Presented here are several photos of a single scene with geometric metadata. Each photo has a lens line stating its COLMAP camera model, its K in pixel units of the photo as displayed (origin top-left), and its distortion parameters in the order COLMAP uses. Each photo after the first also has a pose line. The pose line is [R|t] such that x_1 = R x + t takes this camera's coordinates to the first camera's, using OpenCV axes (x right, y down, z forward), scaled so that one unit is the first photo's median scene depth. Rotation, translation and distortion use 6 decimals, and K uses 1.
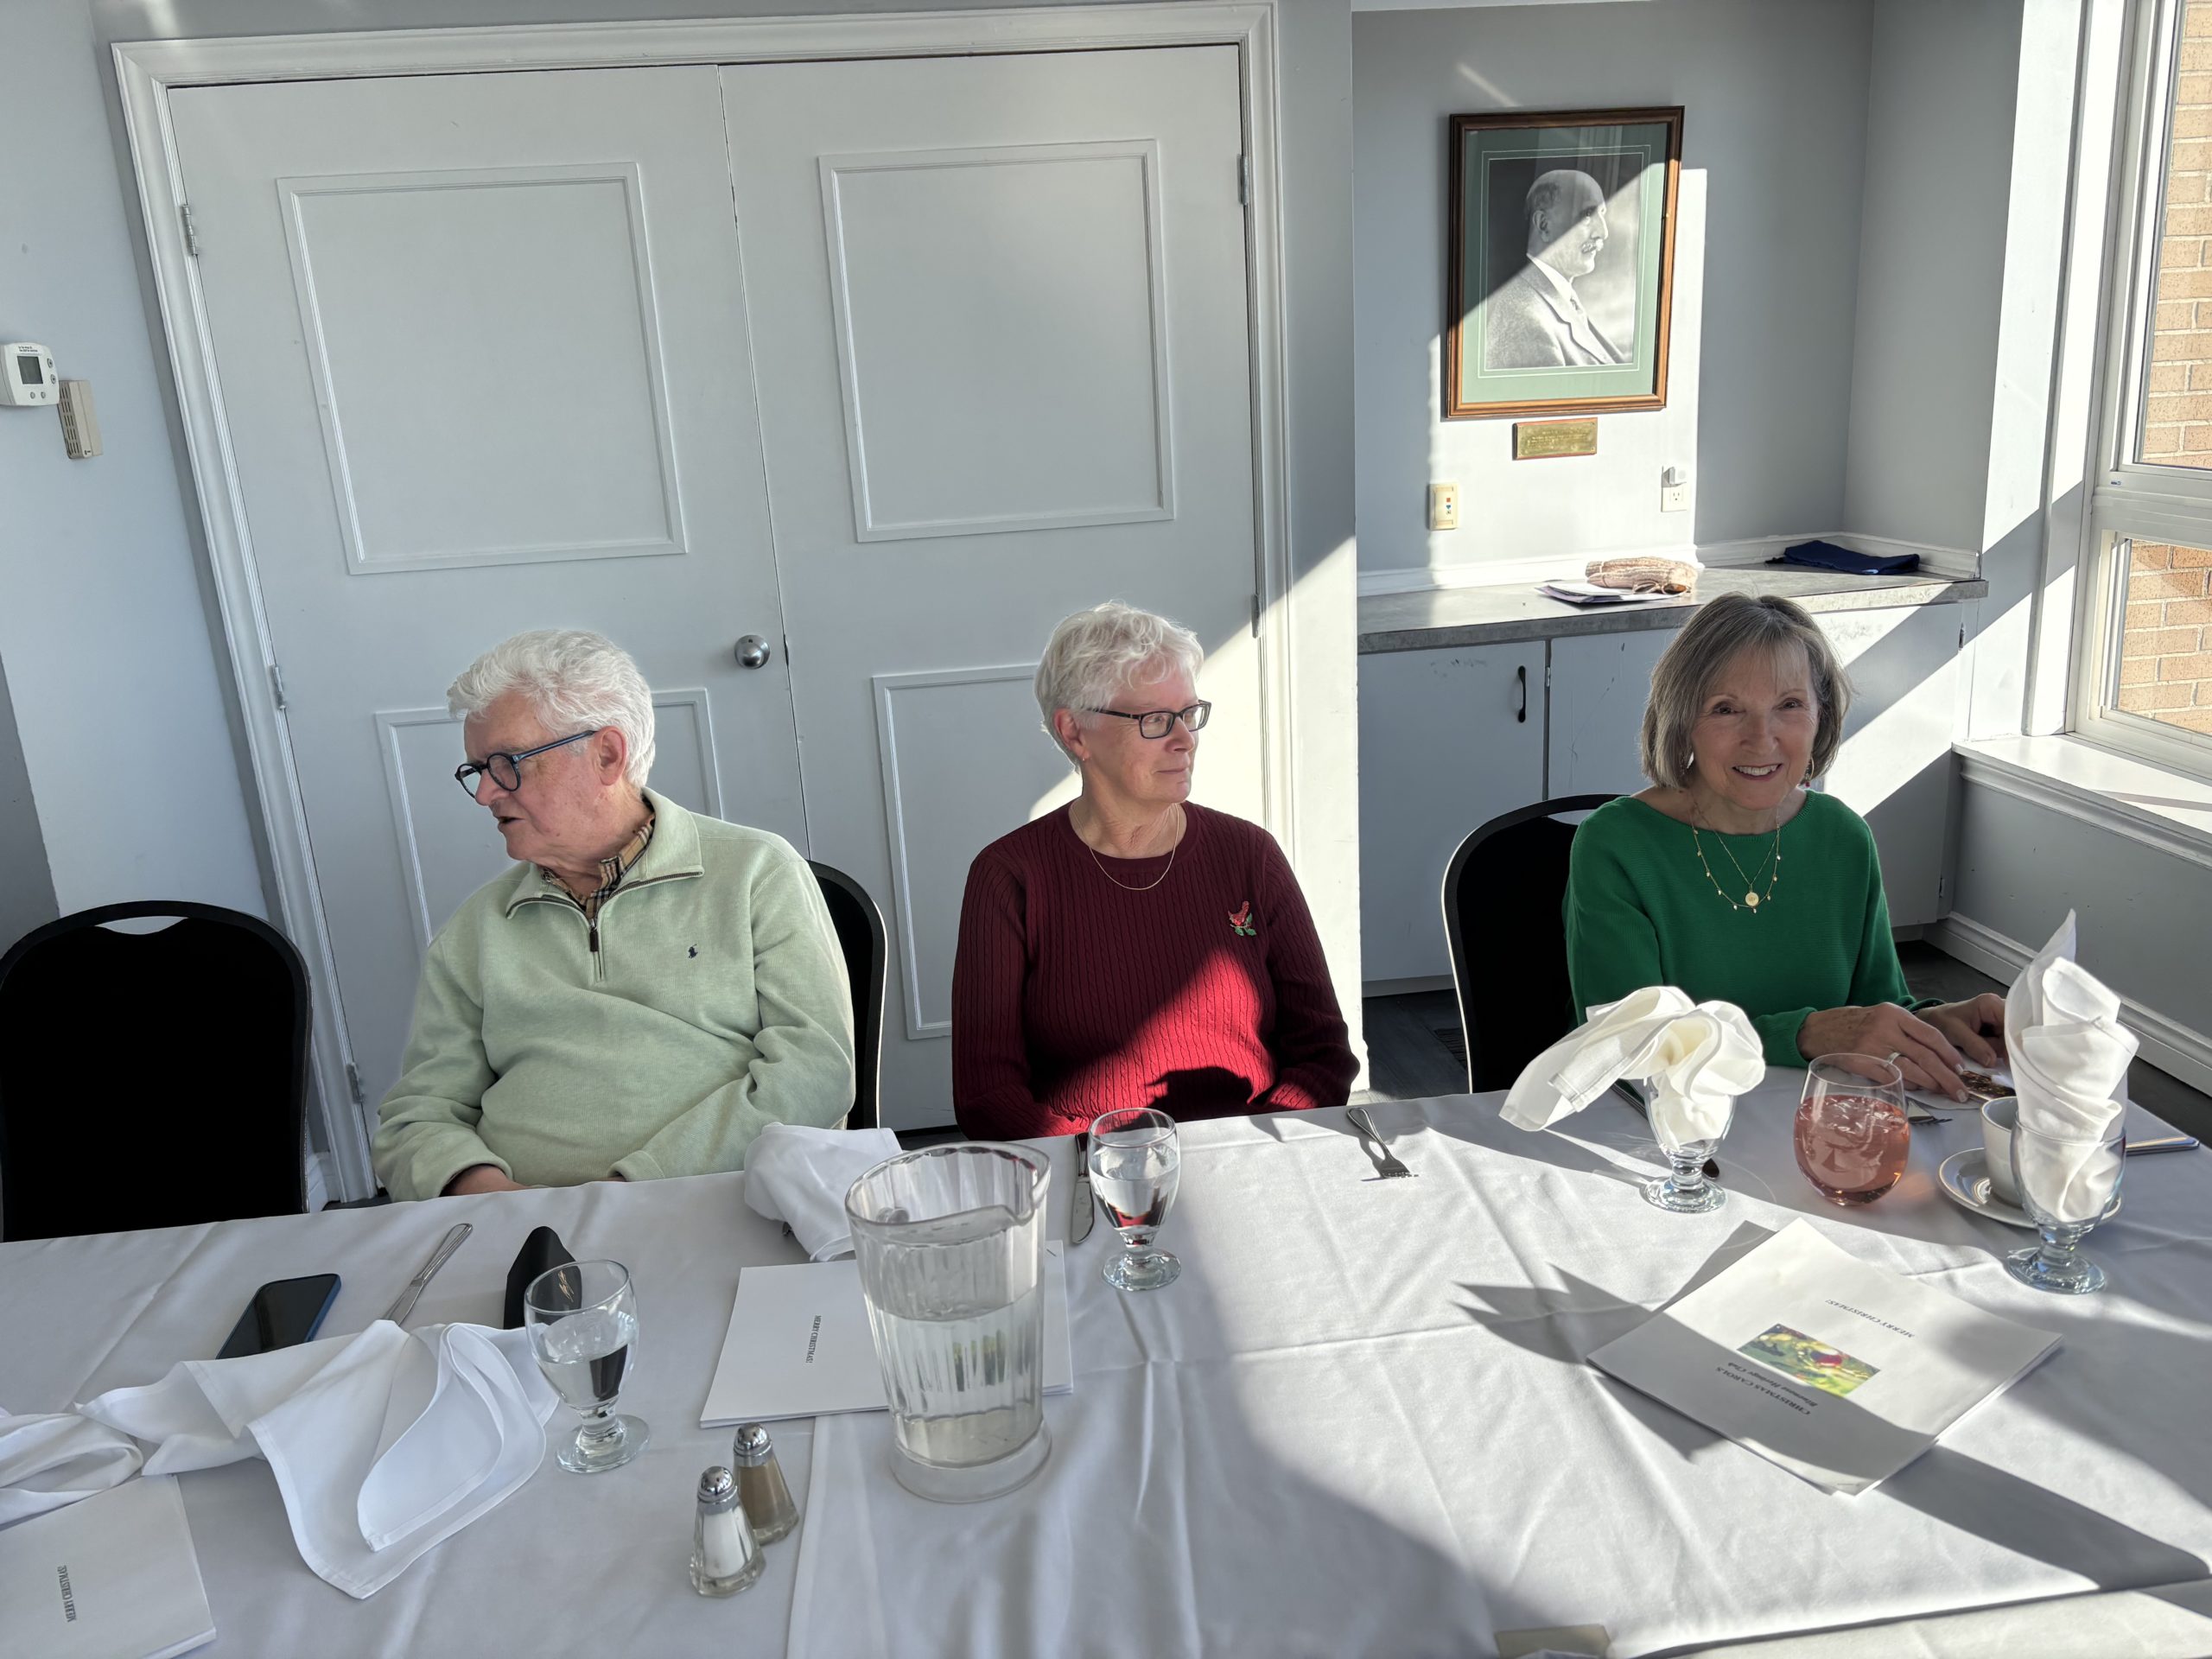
lens RADIAL K [[1673.7, 0, 1116.9], [0, 1673.7, 837.0], [0, 0, 1]] dist [0.050100, -0.062594]
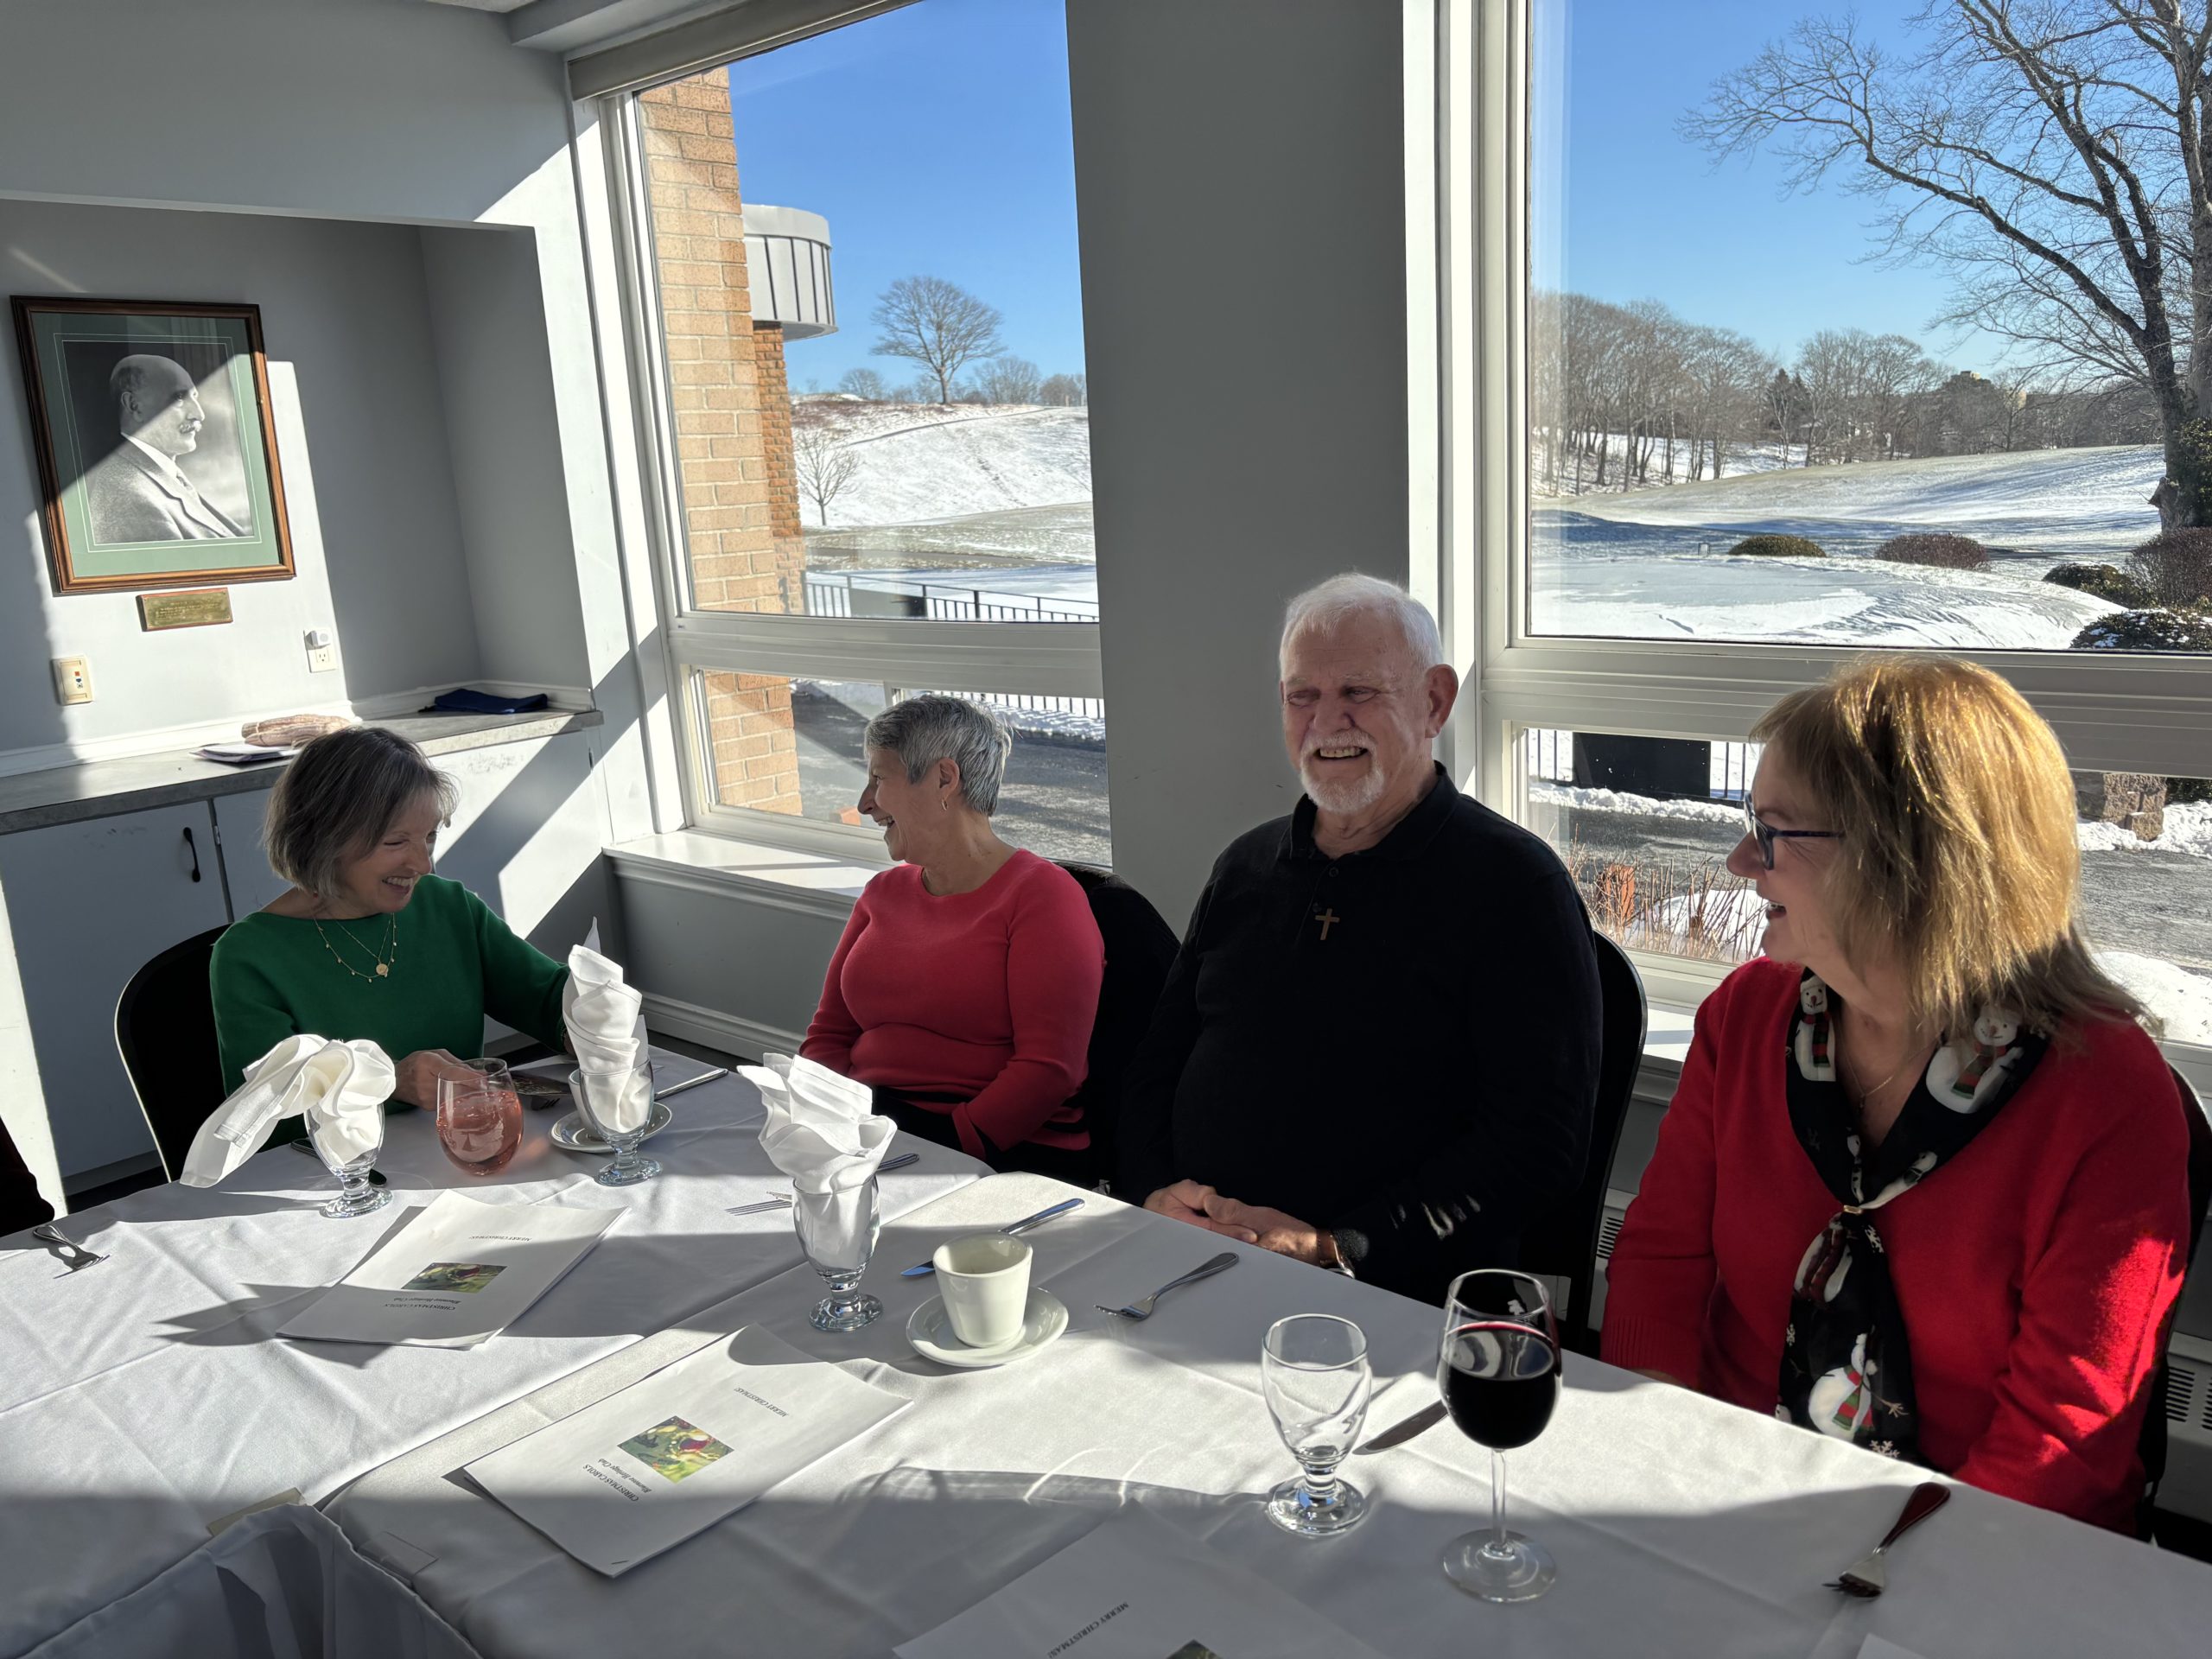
lens RADIAL K [[1673.7, 0, 1104.3], [0, 1673.7, 844.8], [0, 0, 1]] dist [0.050100, -0.062594]
pose [[0.749620, -0.133145, 0.648338, -0.007230], [0.190828, 0.981438, -0.019087, 0.034275], [-0.633762, 0.138029, 0.761114, -0.131317]]
